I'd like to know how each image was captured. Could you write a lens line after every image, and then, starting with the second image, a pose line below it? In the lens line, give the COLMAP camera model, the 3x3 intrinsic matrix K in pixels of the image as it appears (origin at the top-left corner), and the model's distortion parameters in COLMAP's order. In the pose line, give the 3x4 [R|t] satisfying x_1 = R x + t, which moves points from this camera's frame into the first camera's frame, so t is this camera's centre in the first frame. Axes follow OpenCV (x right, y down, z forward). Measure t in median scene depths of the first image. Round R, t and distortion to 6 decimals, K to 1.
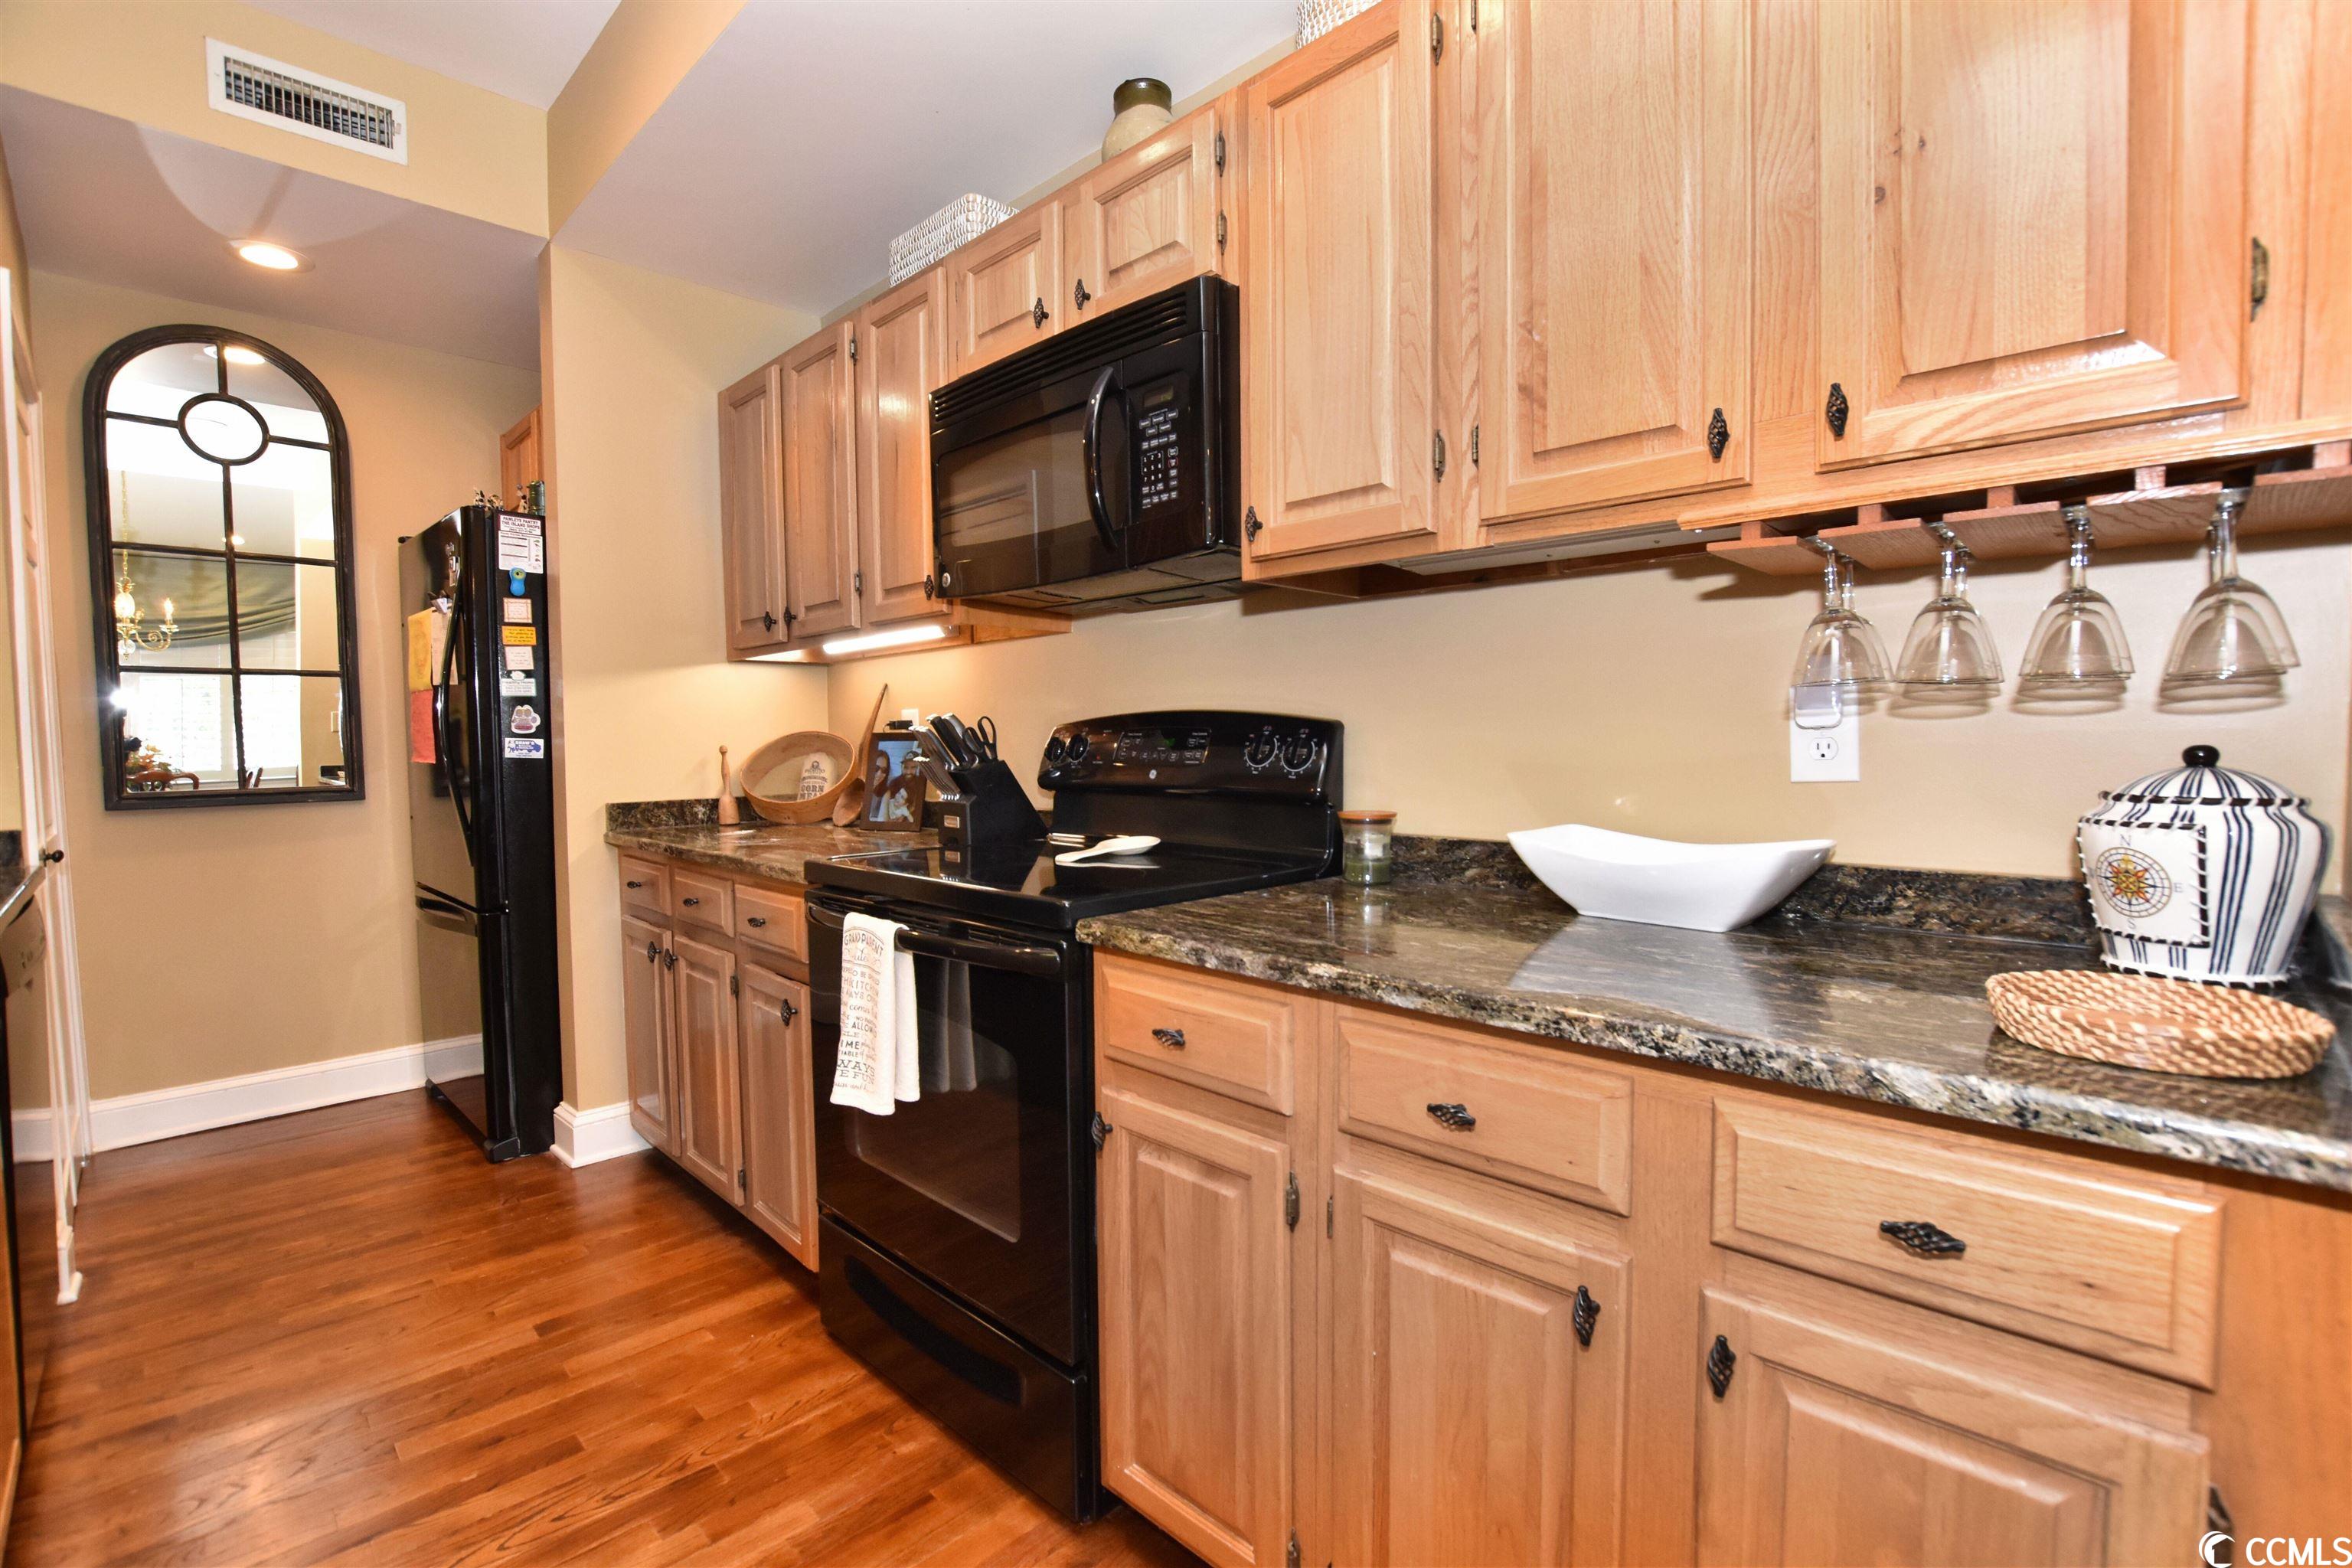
lens RADIAL K [[1039.7, 0, 1176.0], [0, 1039.7, 784.0], [0, 0, 1]] dist [-0.016170, -0.000182]
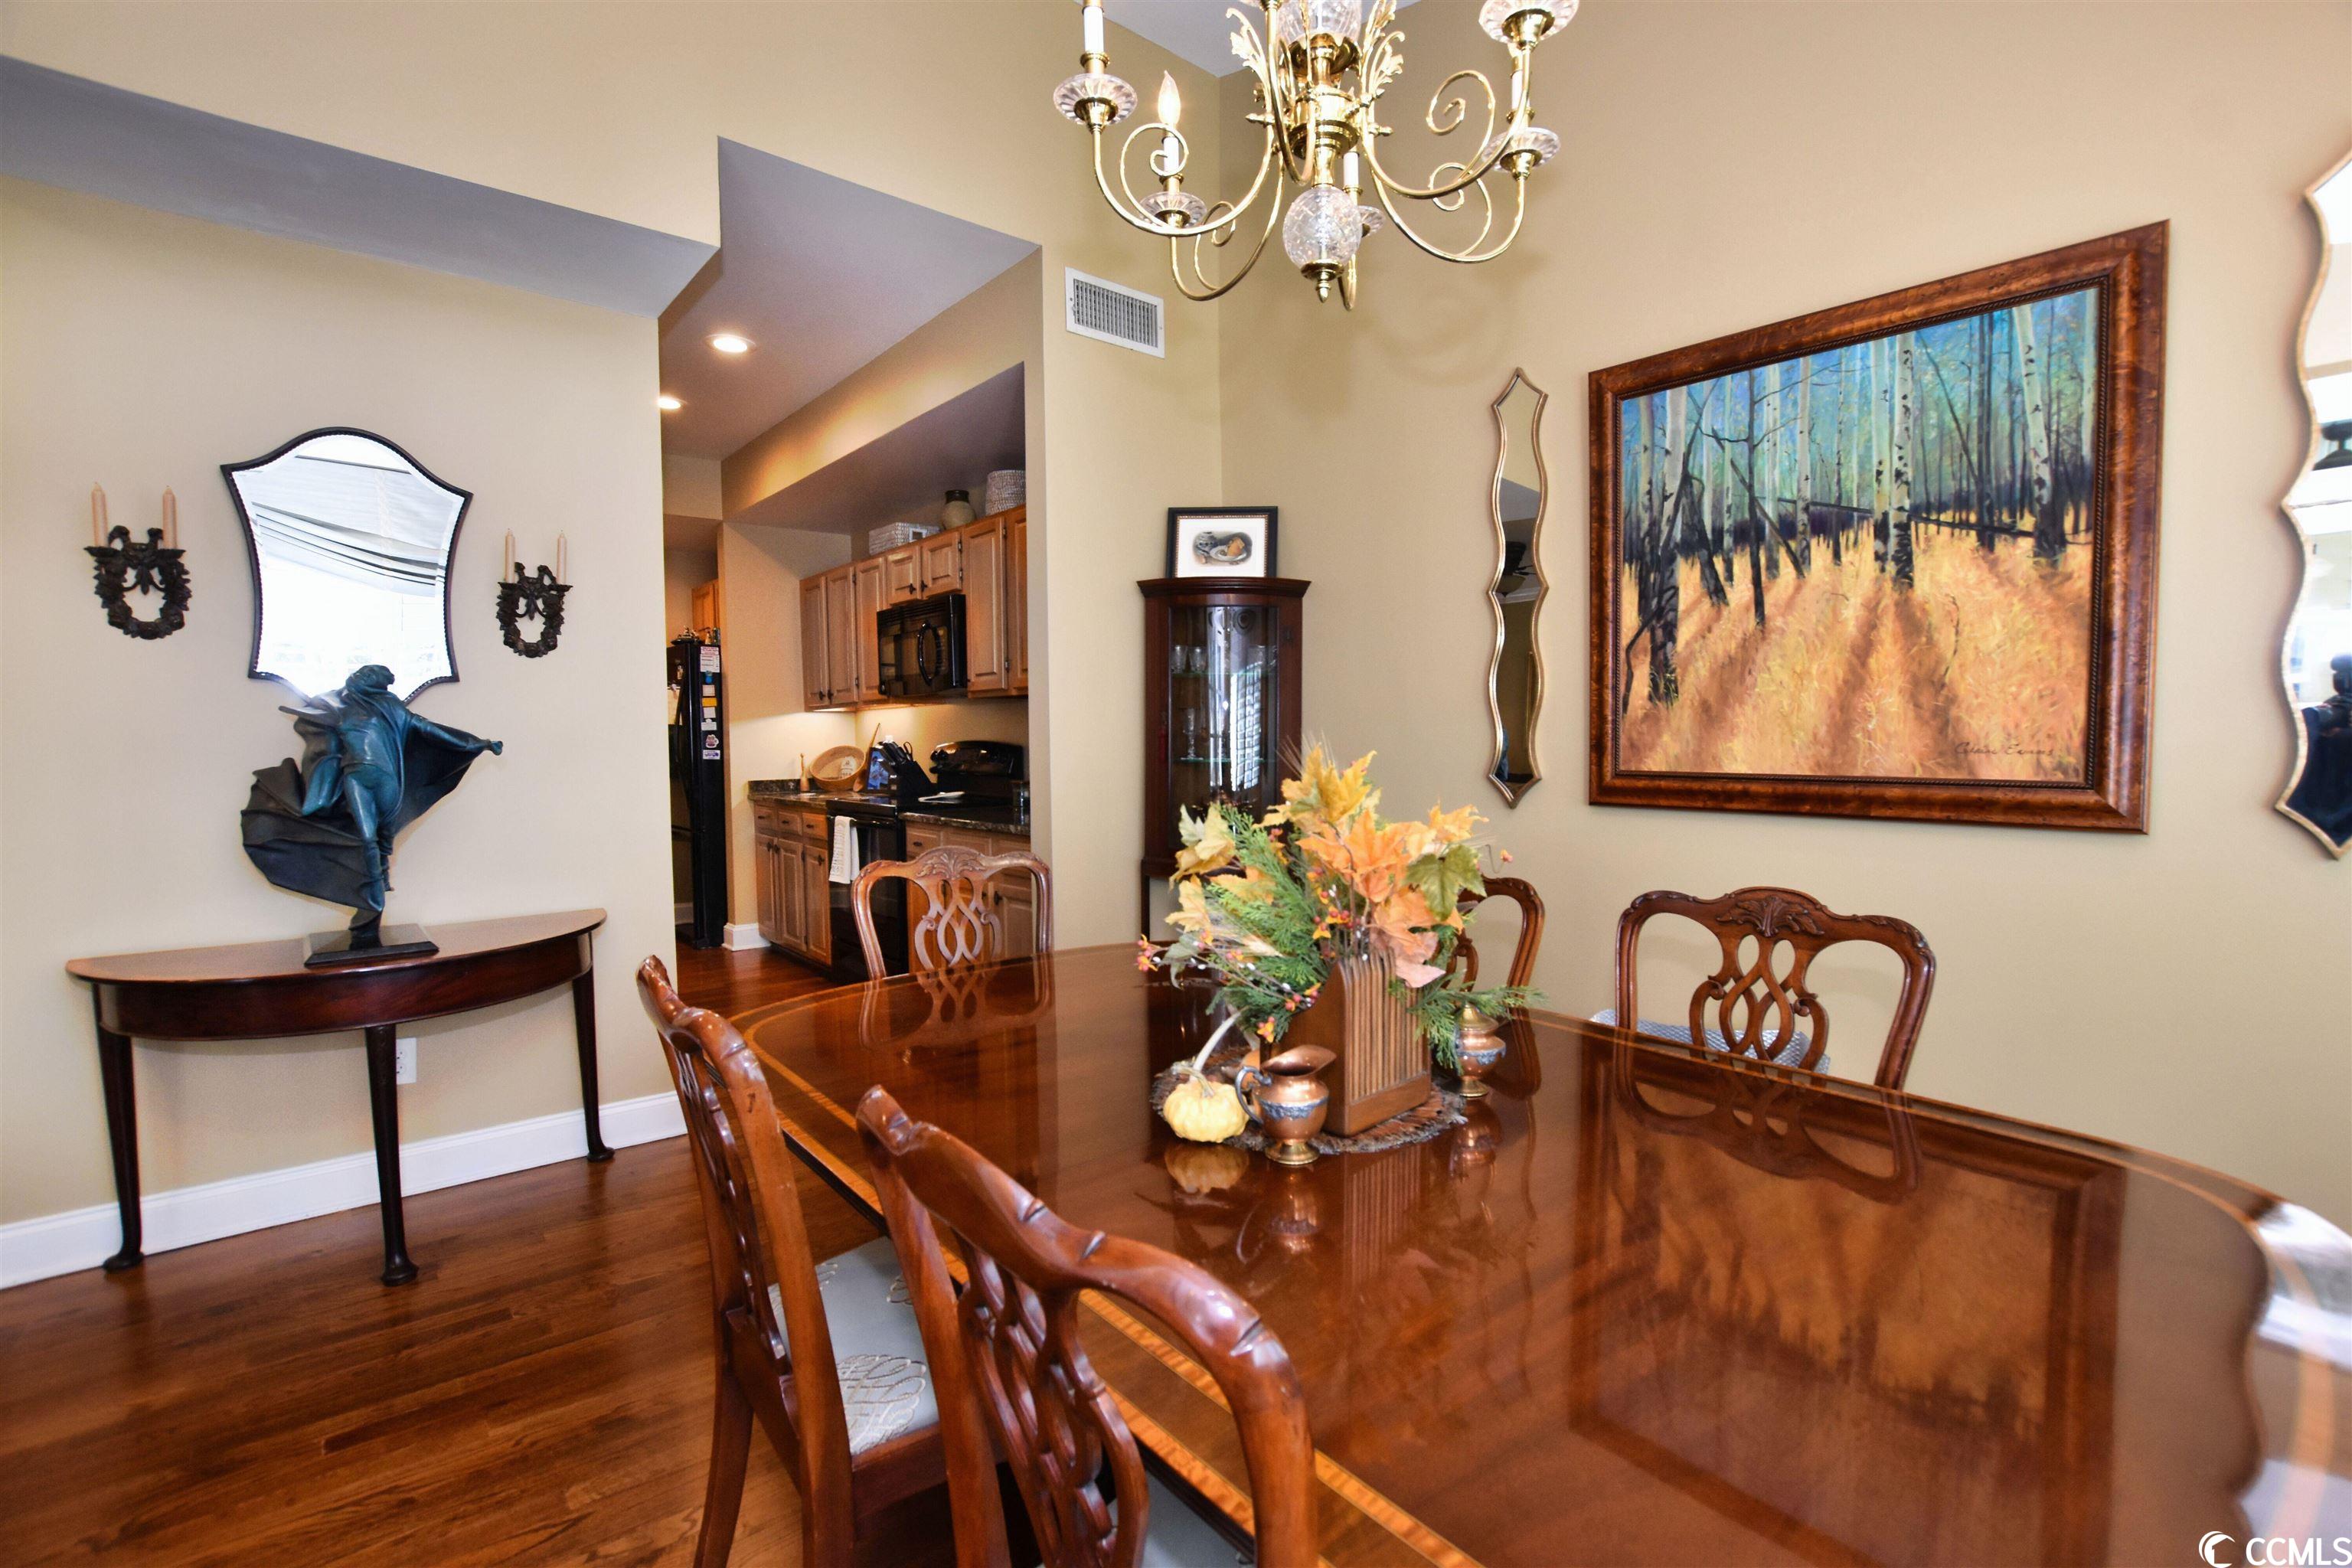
lens RADIAL K [[1039.7, 0, 1176.0], [0, 1039.7, 784.0], [0, 0, 1]] dist [-0.016170, -0.000182]
pose [[0.995626, 0.002257, -0.093405, 0.528381], [-0.001720, 0.999982, 0.005826, 0.012123], [0.093417, -0.005640, 0.995611, -1.049636]]
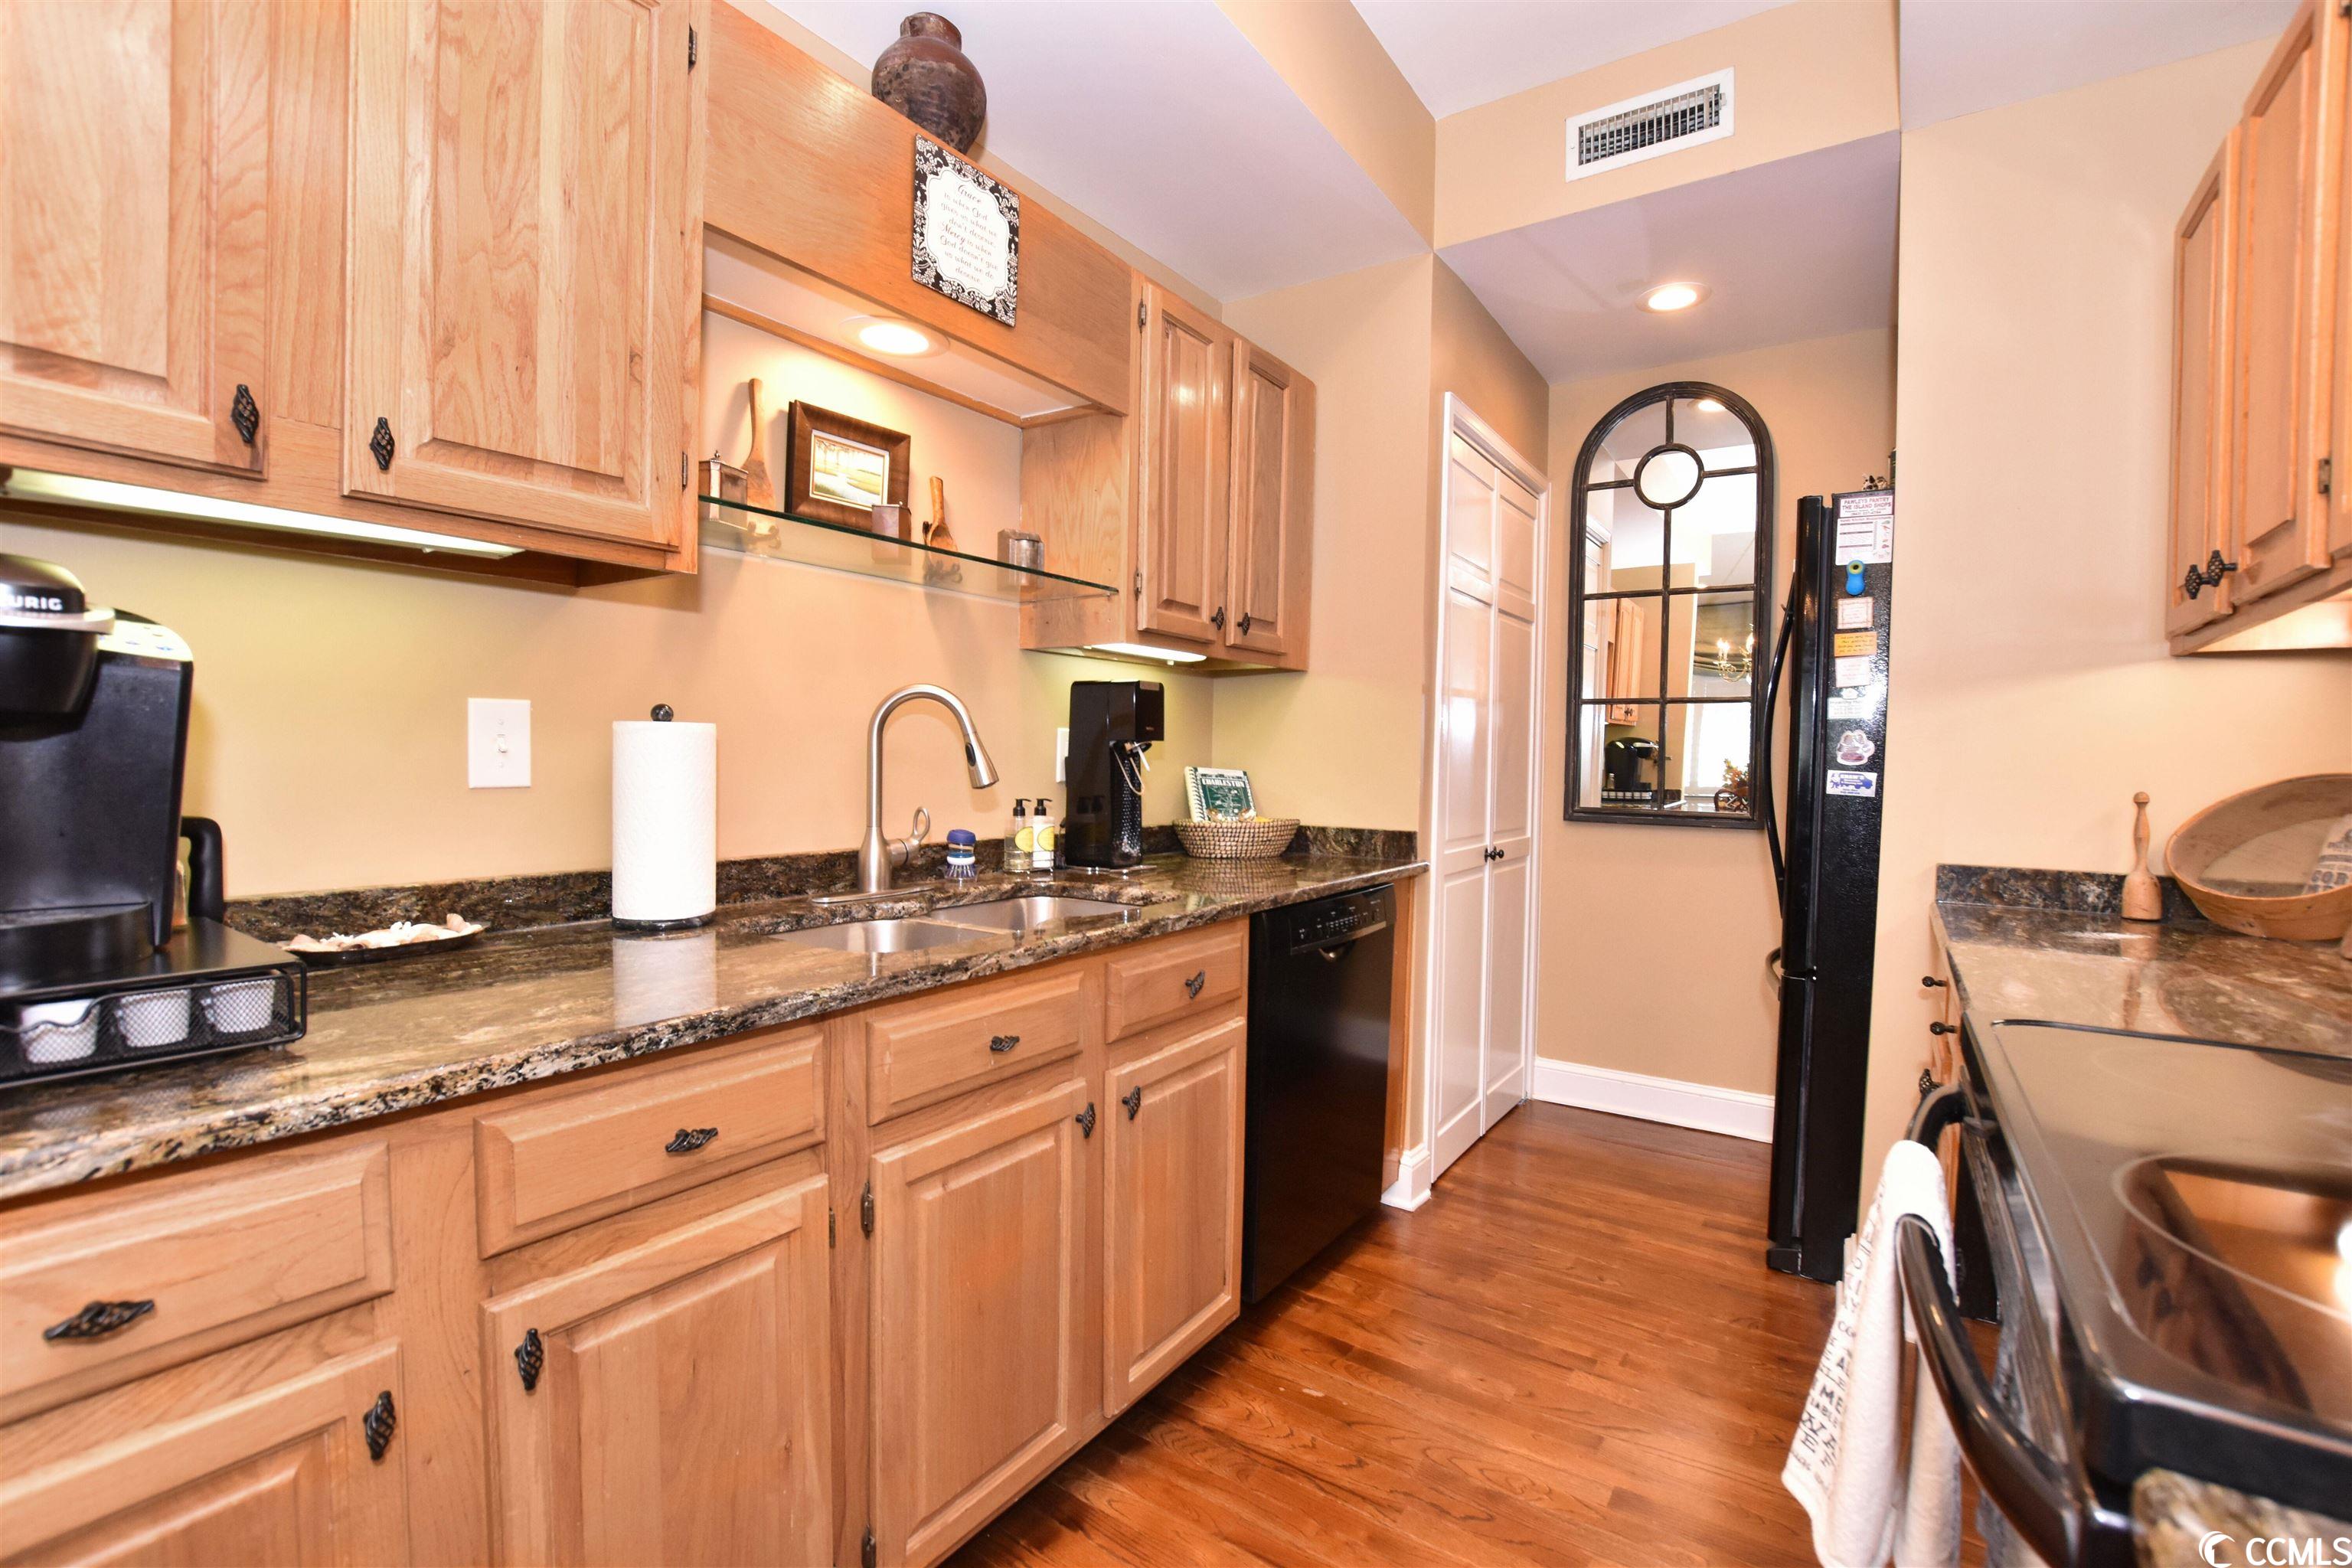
lens RADIAL K [[1038.3, 0, 1176.0], [0, 1038.3, 784.0], [0, 0, 1]] dist [-0.040774, -0.000091]
pose [[0.183739, 0.043311, -0.982021, 0.053032], [-0.070291, 0.997050, 0.030822, -0.021475], [0.980459, 0.063364, 0.186241, 0.336577]]
